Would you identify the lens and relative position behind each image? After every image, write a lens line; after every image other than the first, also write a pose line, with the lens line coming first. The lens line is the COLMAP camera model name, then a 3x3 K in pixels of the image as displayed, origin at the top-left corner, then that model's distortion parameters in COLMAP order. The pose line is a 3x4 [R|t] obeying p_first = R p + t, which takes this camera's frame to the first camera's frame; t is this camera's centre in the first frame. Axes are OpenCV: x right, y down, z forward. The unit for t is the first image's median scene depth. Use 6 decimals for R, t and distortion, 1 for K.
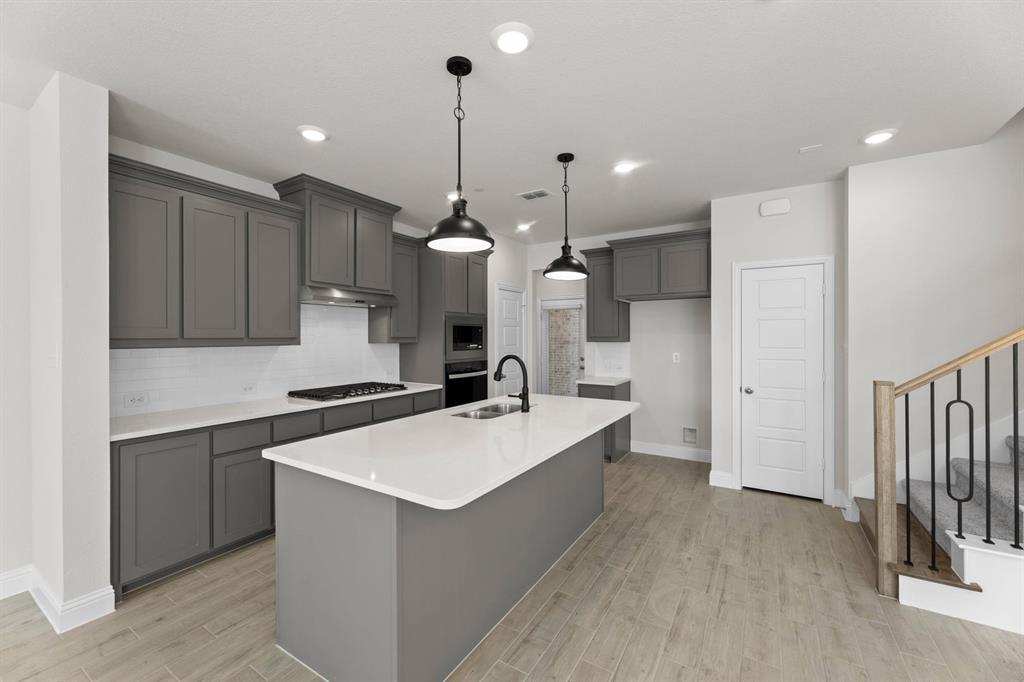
lens RADIAL K [[410.1, 0, 512.0], [0, 410.1, 341.0], [0, 0, 1]] dist [-0.000329, -0.000055]
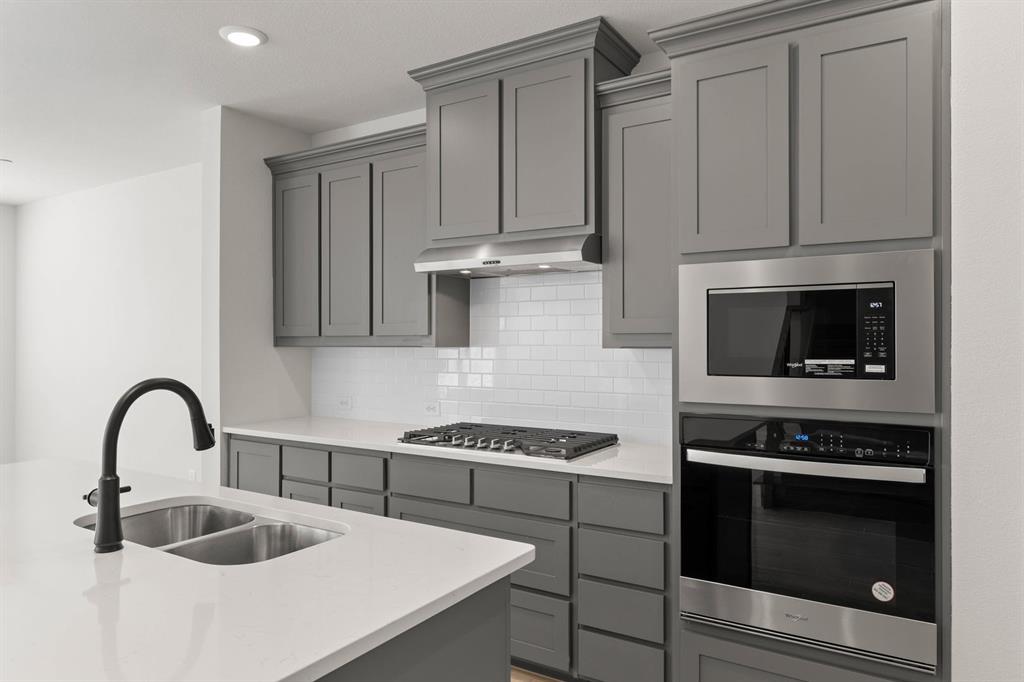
lens RADIAL K [[665.9, 0, 512.0], [0, 665.9, 341.0], [0, 0, 1]] dist [-0.001755, 0.001040]
pose [[-0.006017, -0.000953, -0.999981, 0.501051], [-0.008564, 0.999963, -0.000901, -0.001279], [0.999945, 0.008559, -0.006025, 1.149644]]
